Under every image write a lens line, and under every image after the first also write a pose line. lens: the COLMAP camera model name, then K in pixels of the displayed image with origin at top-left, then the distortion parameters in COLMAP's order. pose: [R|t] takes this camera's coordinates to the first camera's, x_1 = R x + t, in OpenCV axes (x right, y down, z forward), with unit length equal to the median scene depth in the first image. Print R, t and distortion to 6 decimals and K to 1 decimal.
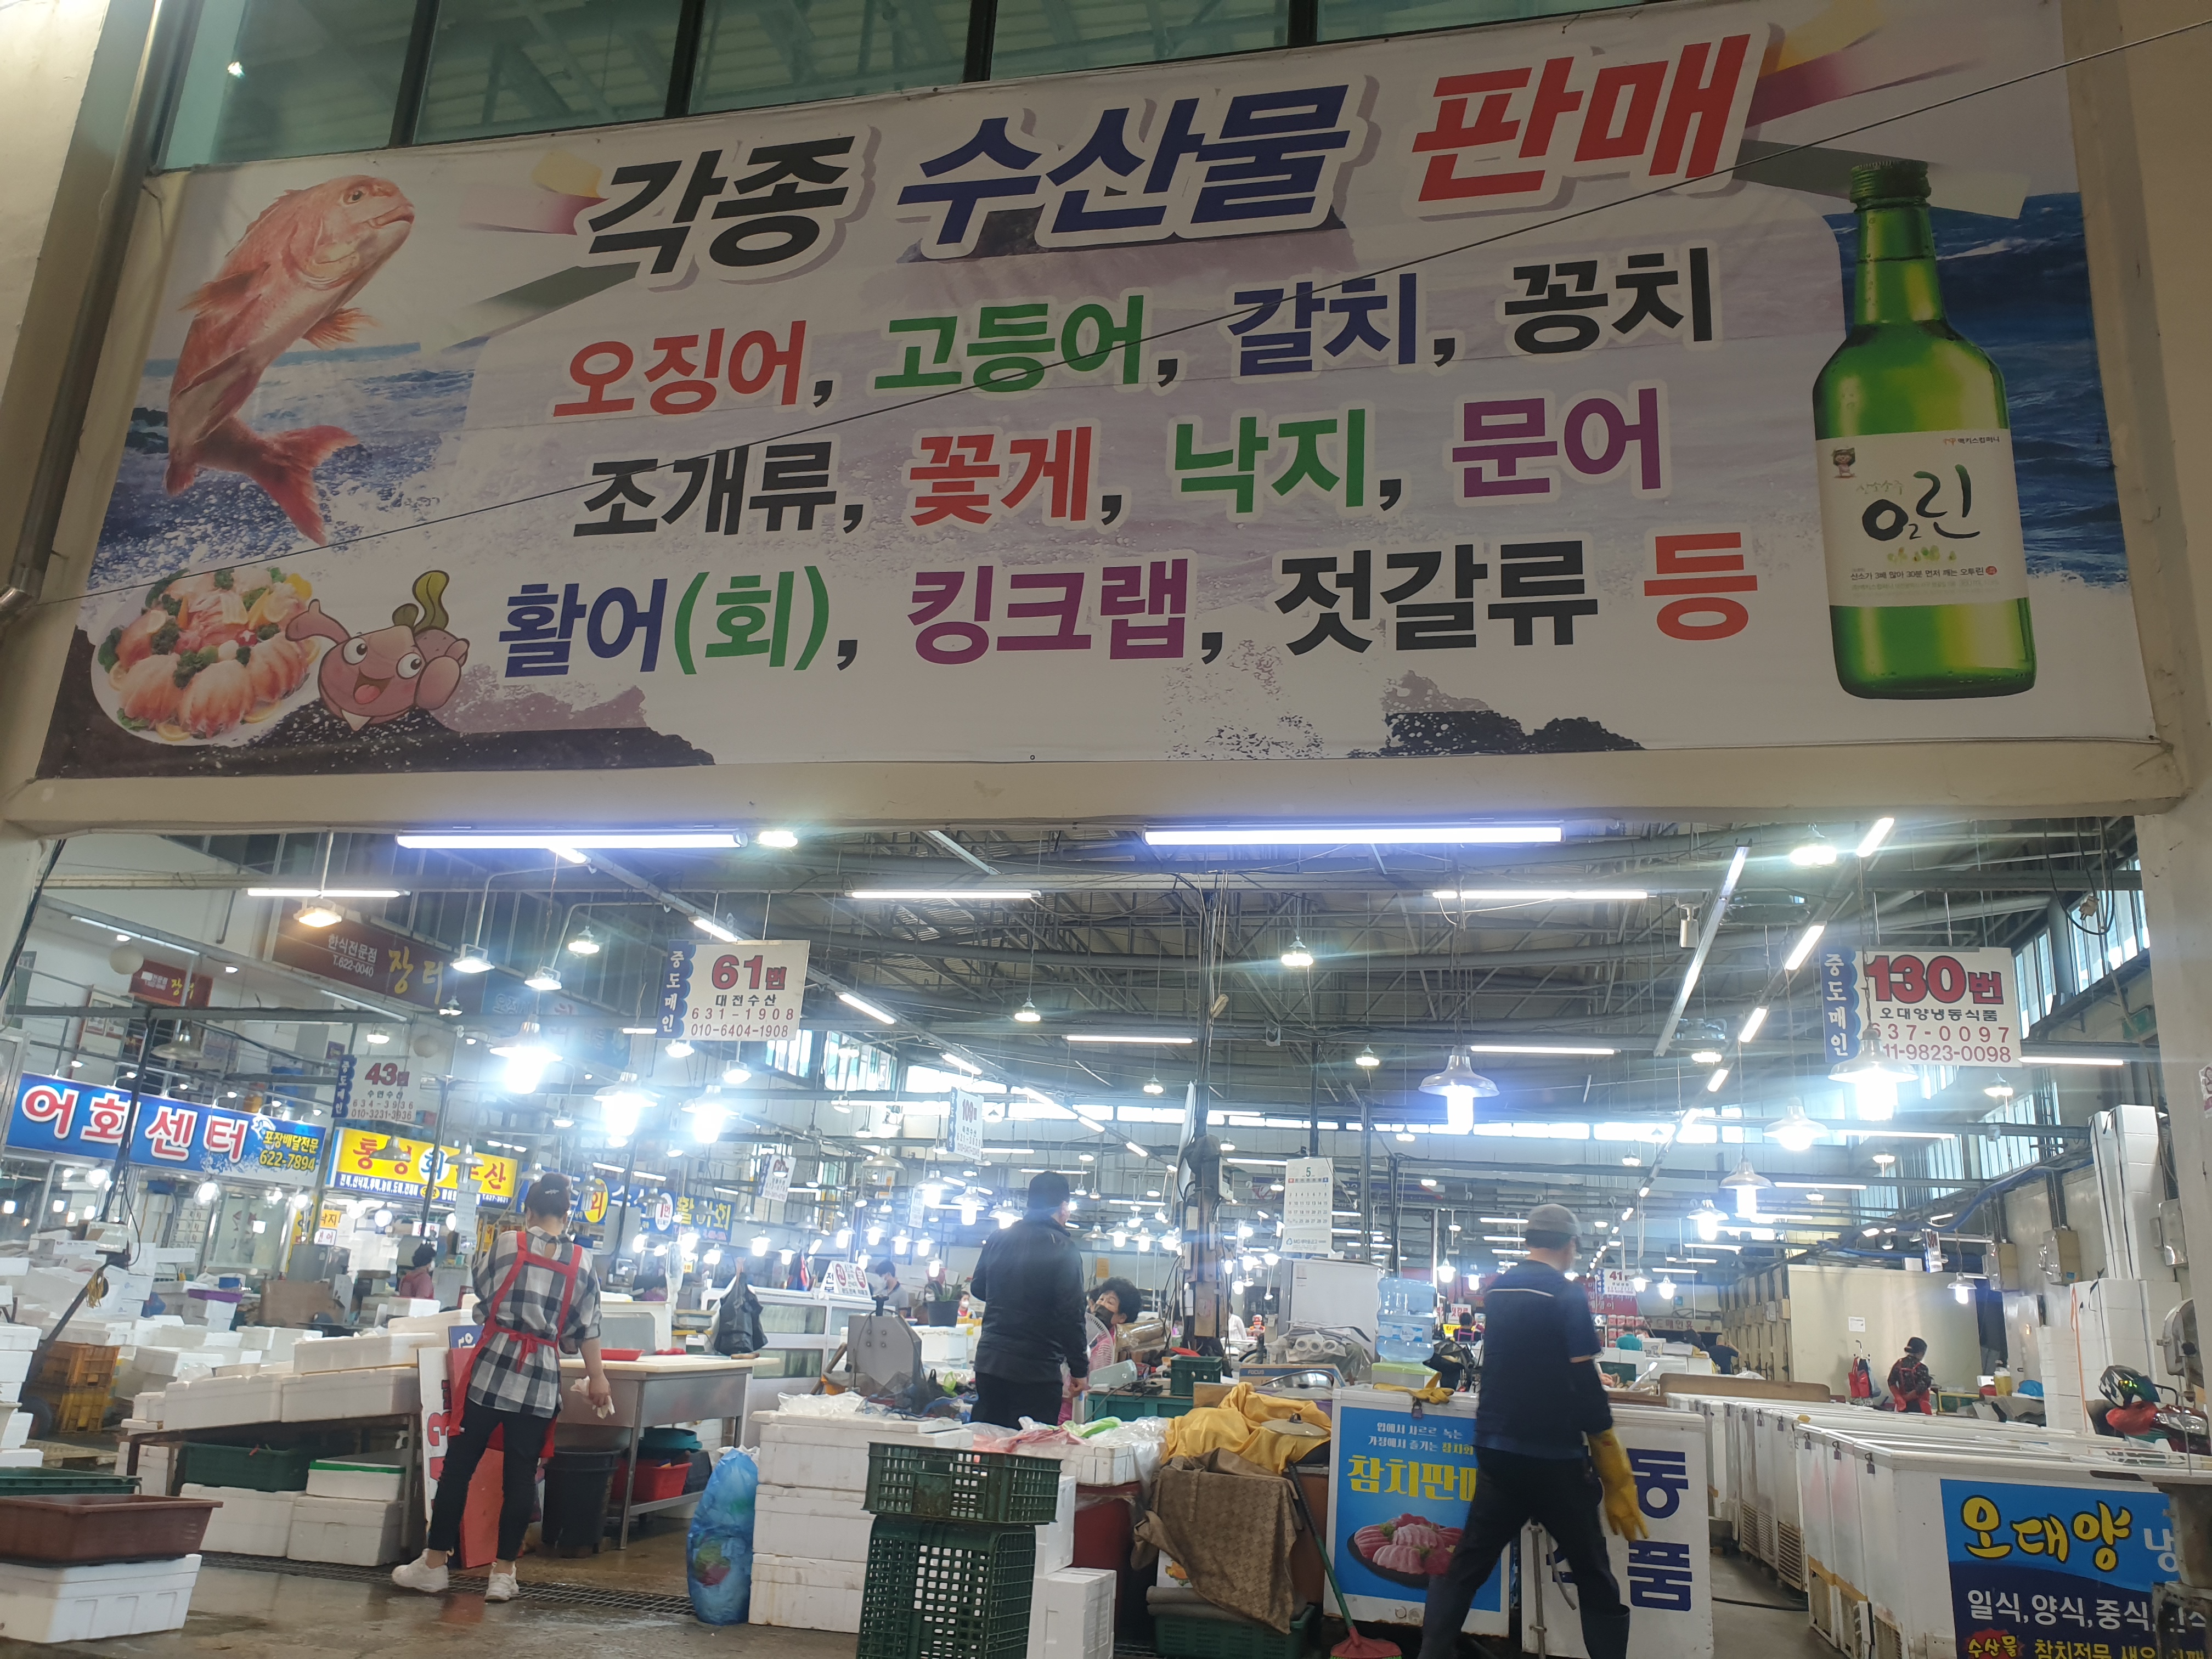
lens RADIAL K [[1702.6, 0, 1104.1], [0, 1702.6, 839.5], [0, 0, 1]] dist [0.001353, 0.011720]
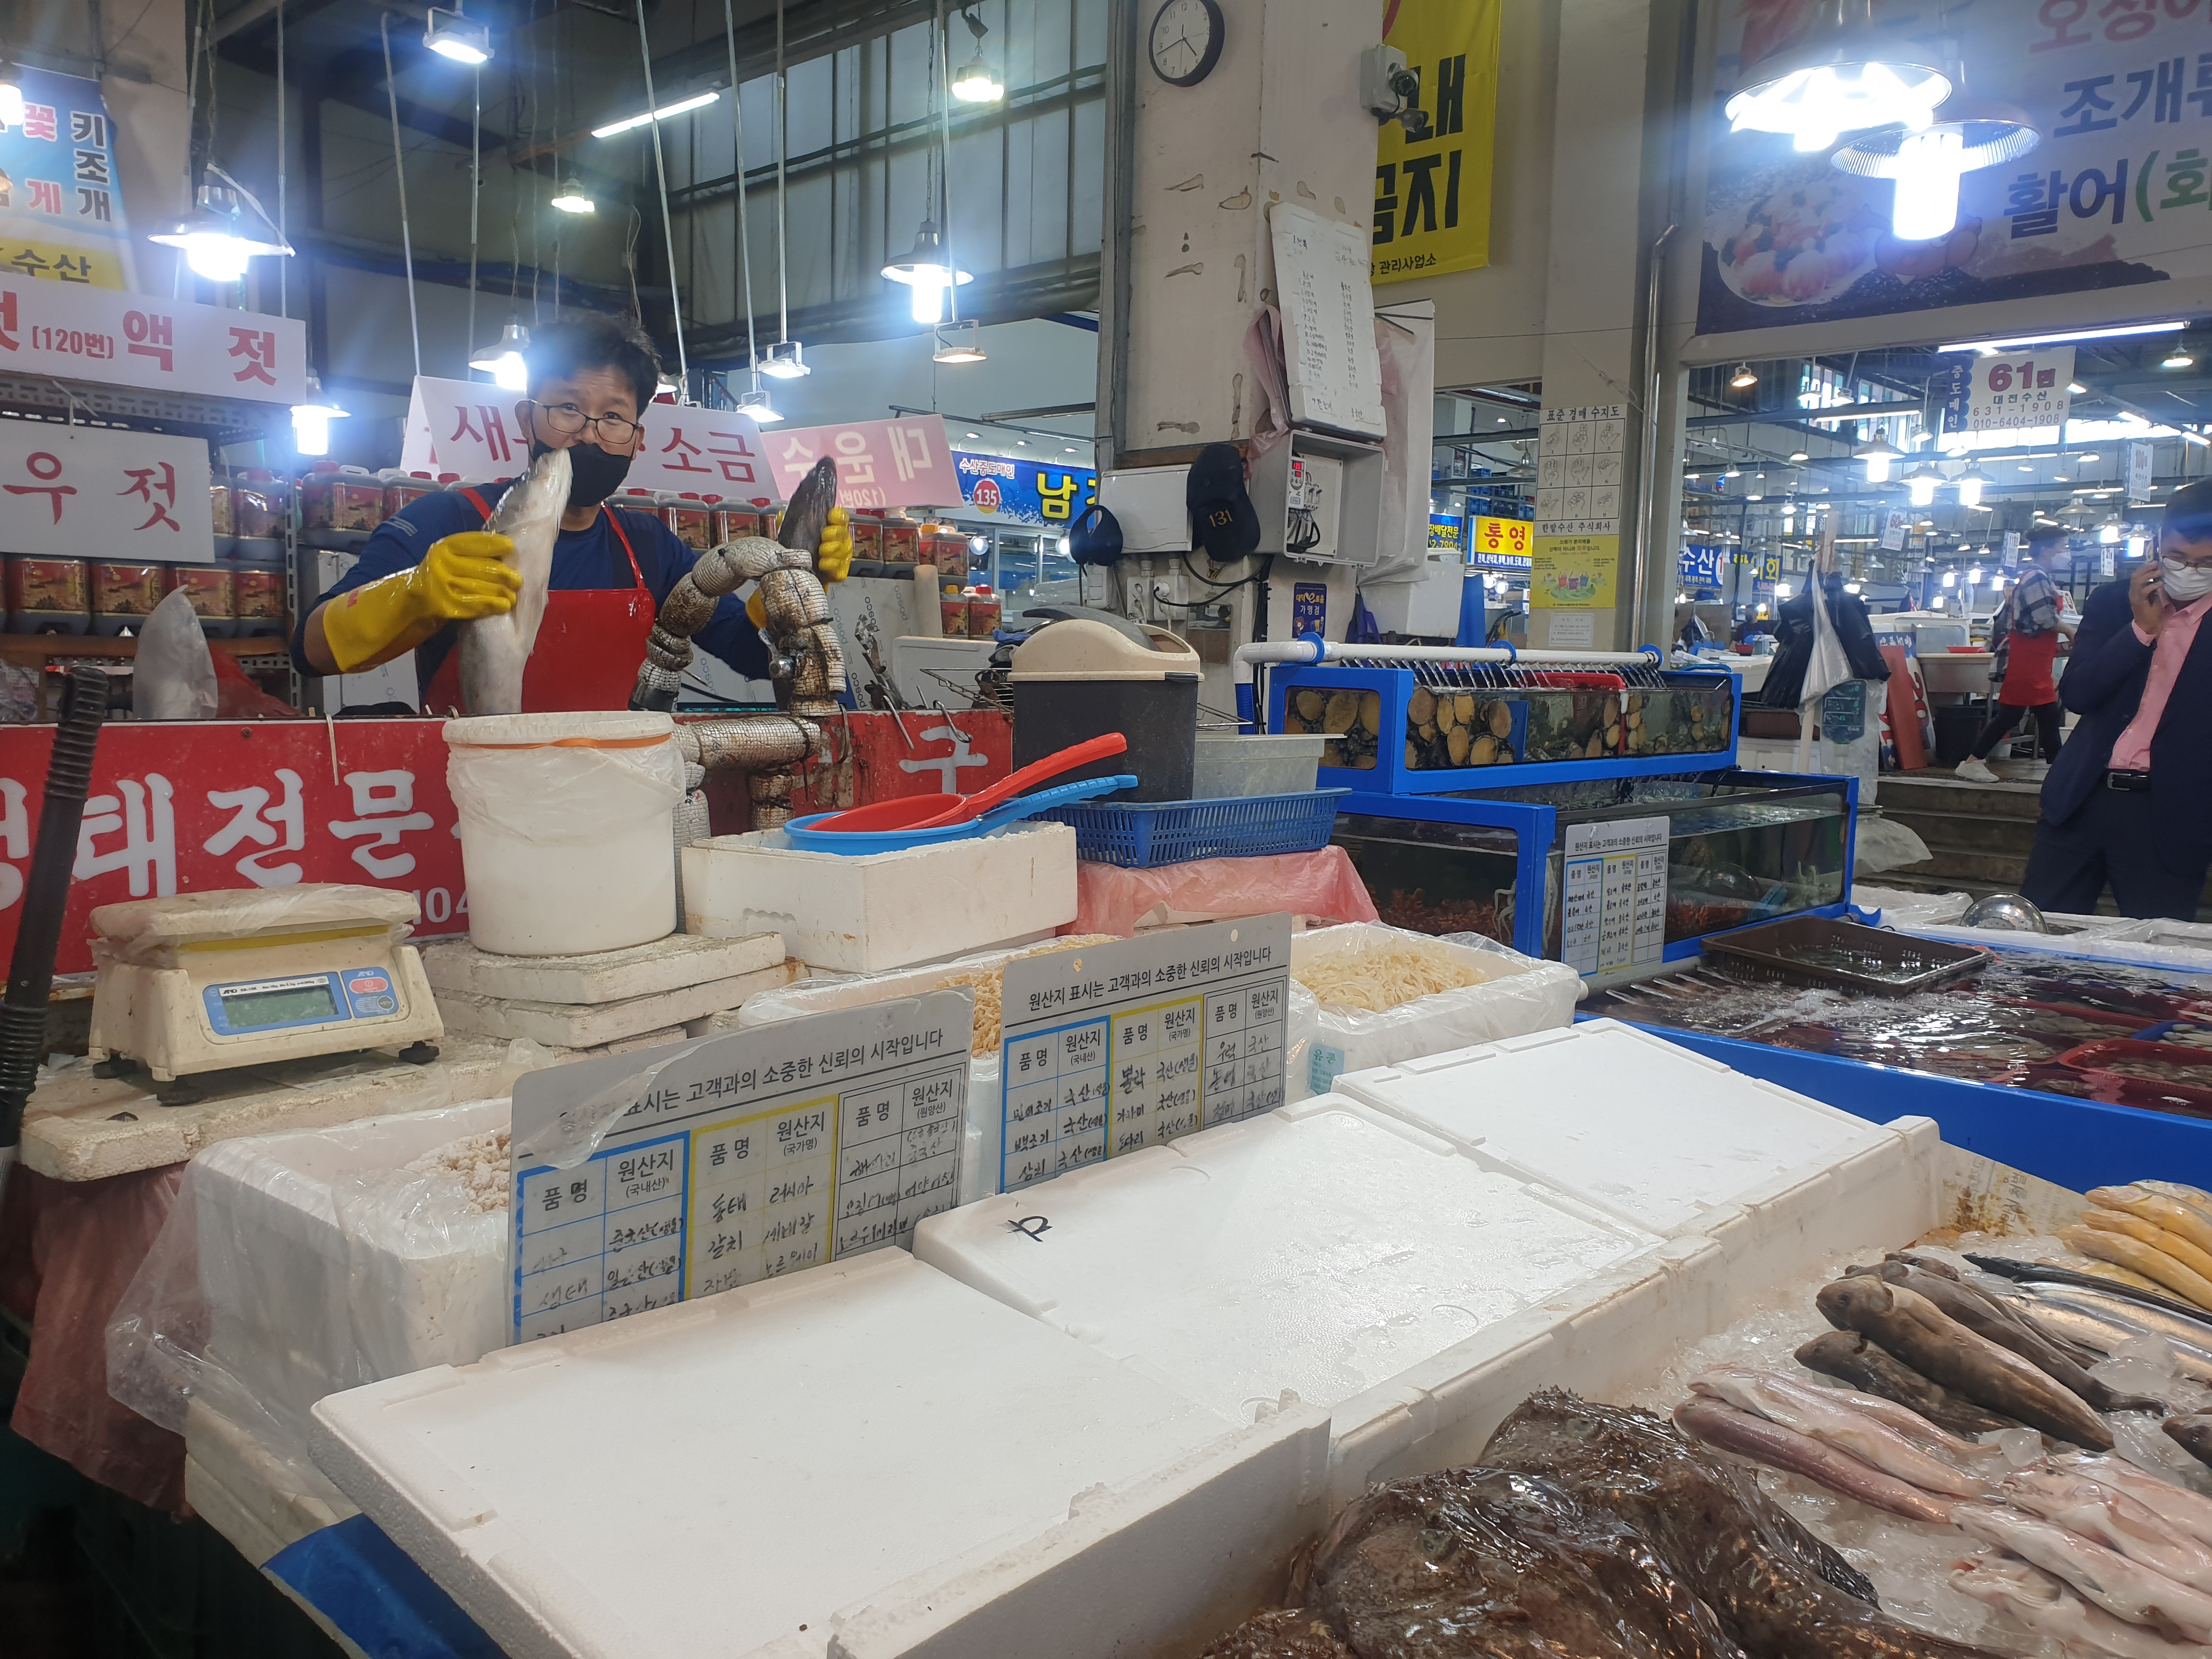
lens RADIAL K [[1665.5, 0, 1106.0], [0, 1665.5, 829.5], [0, 0, 1]] dist [0.090163, -0.099303]
pose [[0.865413, 0.017379, -0.500757, -0.258423], [0.163442, 0.934943, 0.314909, -0.208378], [0.473652, -0.354372, 0.806272, -0.892461]]
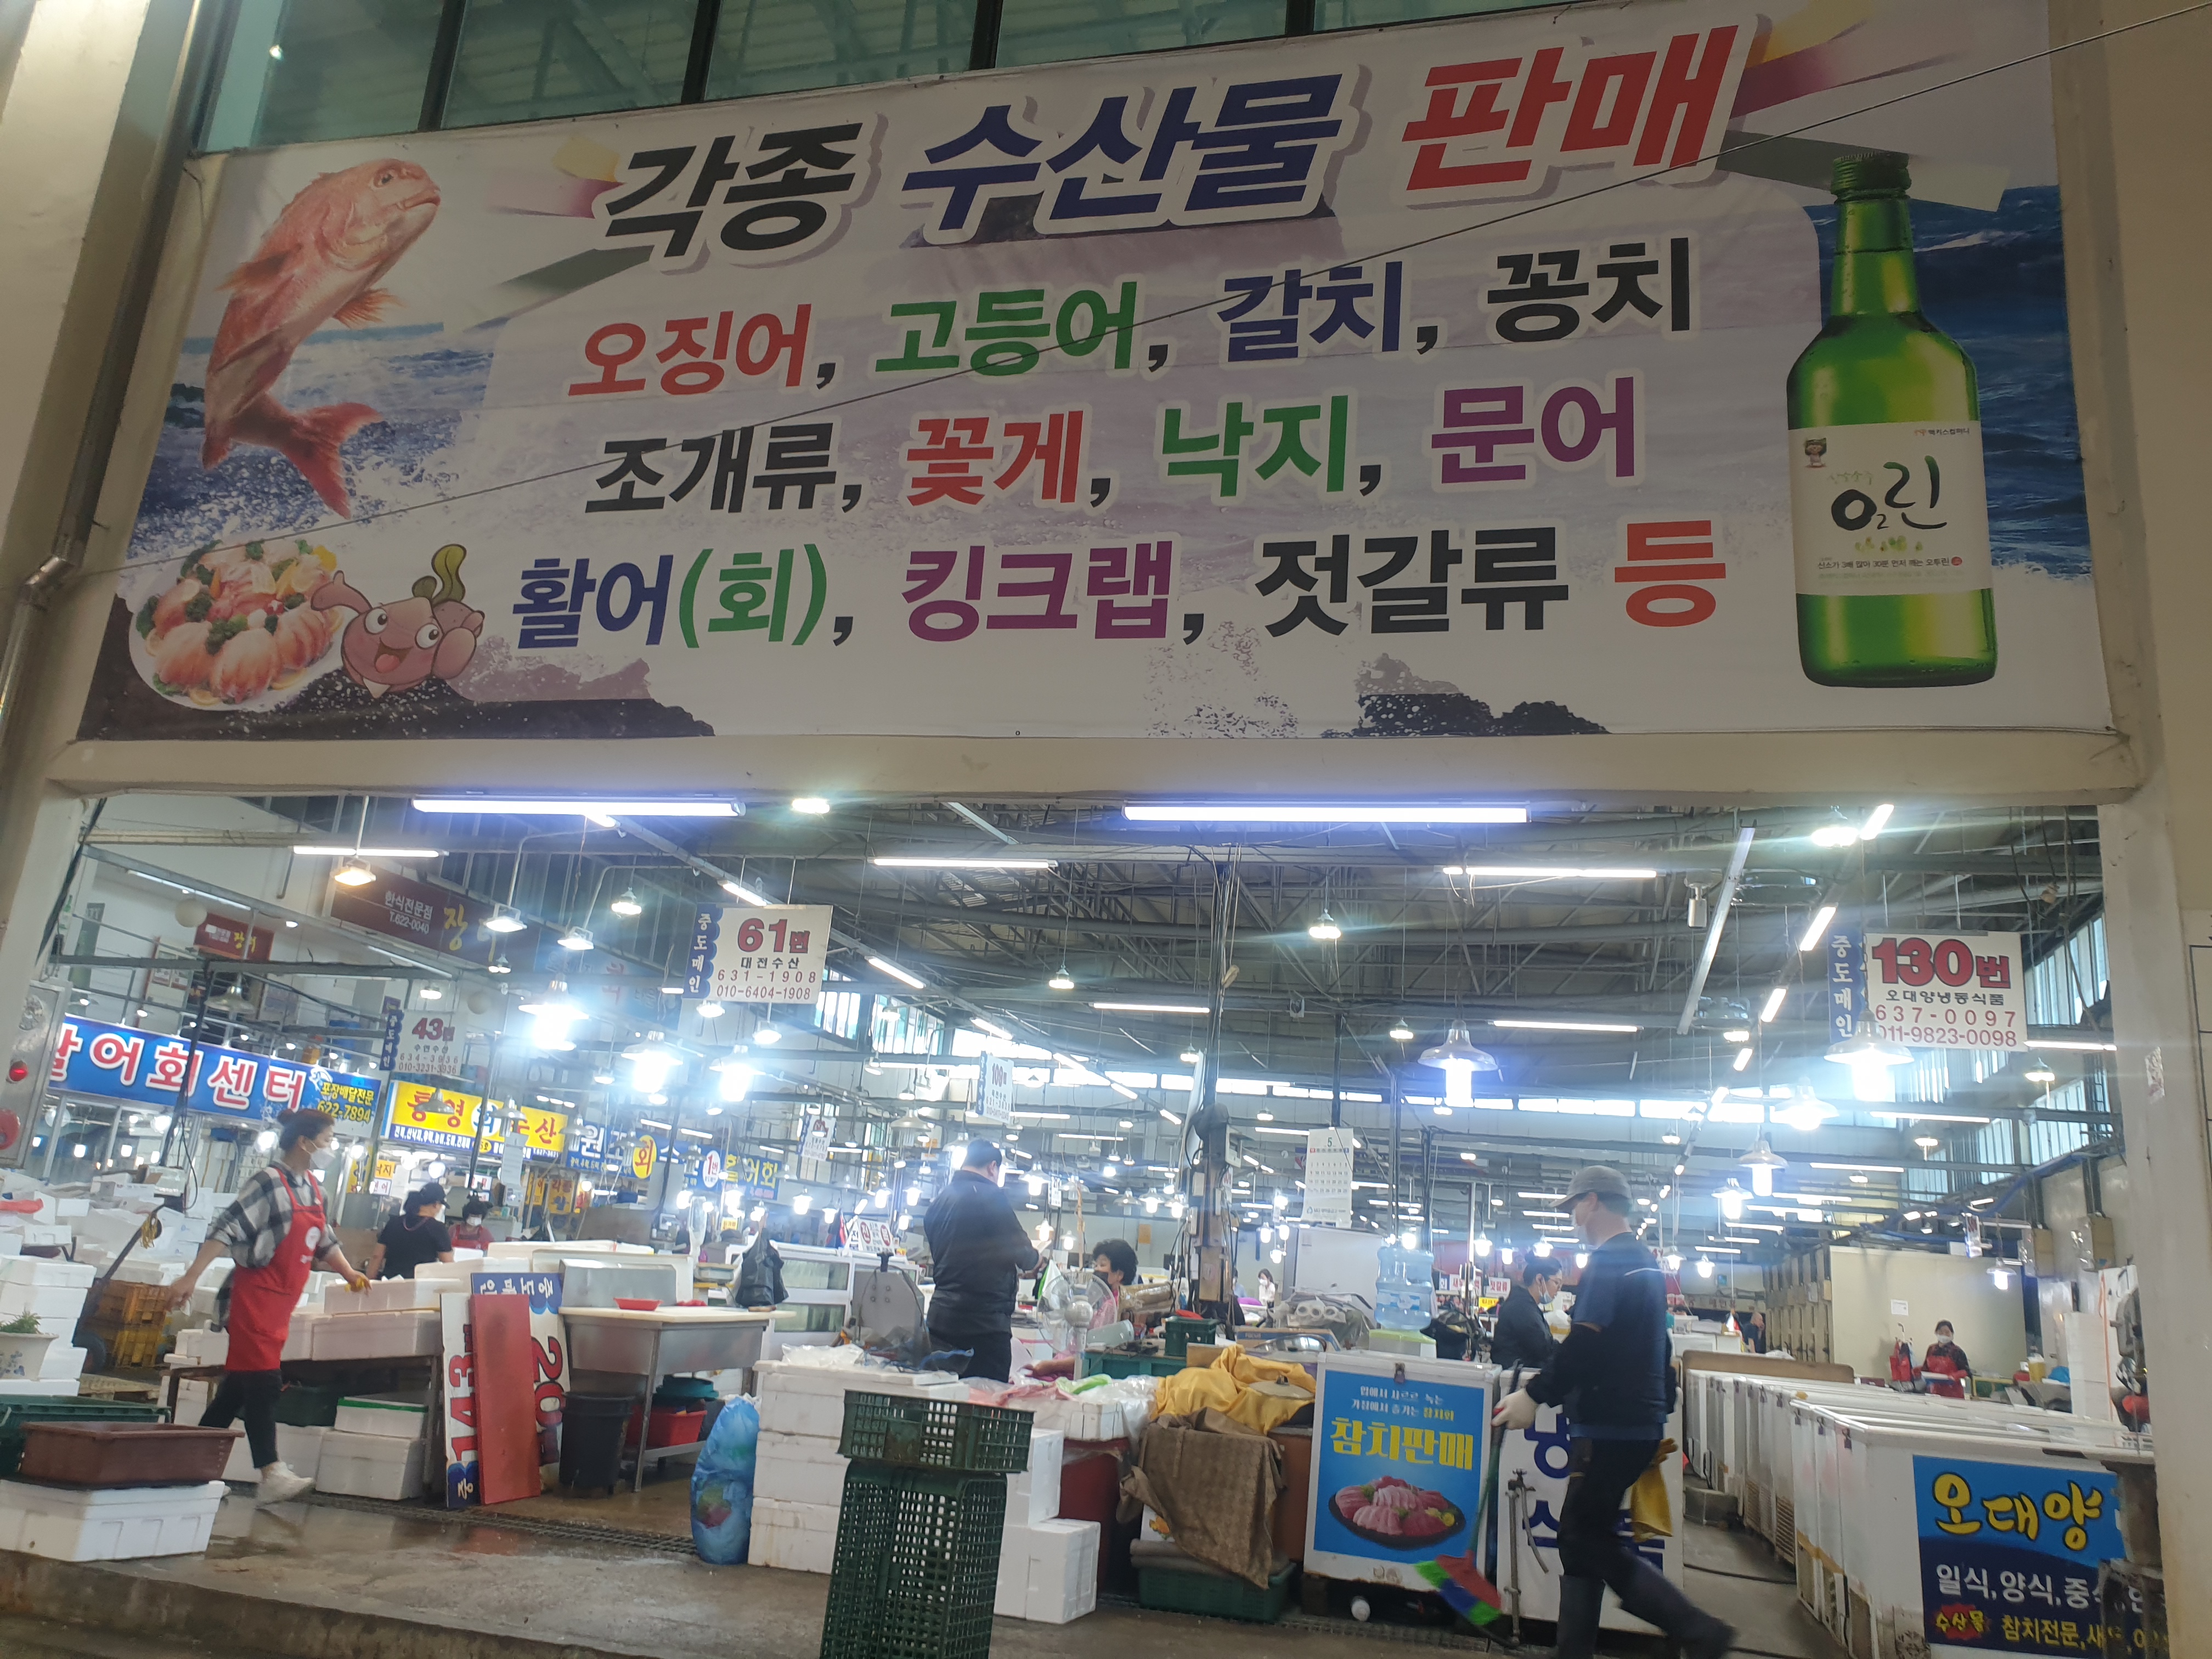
lens RADIAL K [[1701.1, 0, 1106.0], [0, 1701.1, 829.5], [0, 0, 1]] dist [0.009280, 0.000234]
pose [[0.999340, 0.014571, -0.033280, 0.039843], [-0.014139, 0.999813, 0.013160, -0.003549], [0.033465, -0.012680, 0.999359, -0.024339]]
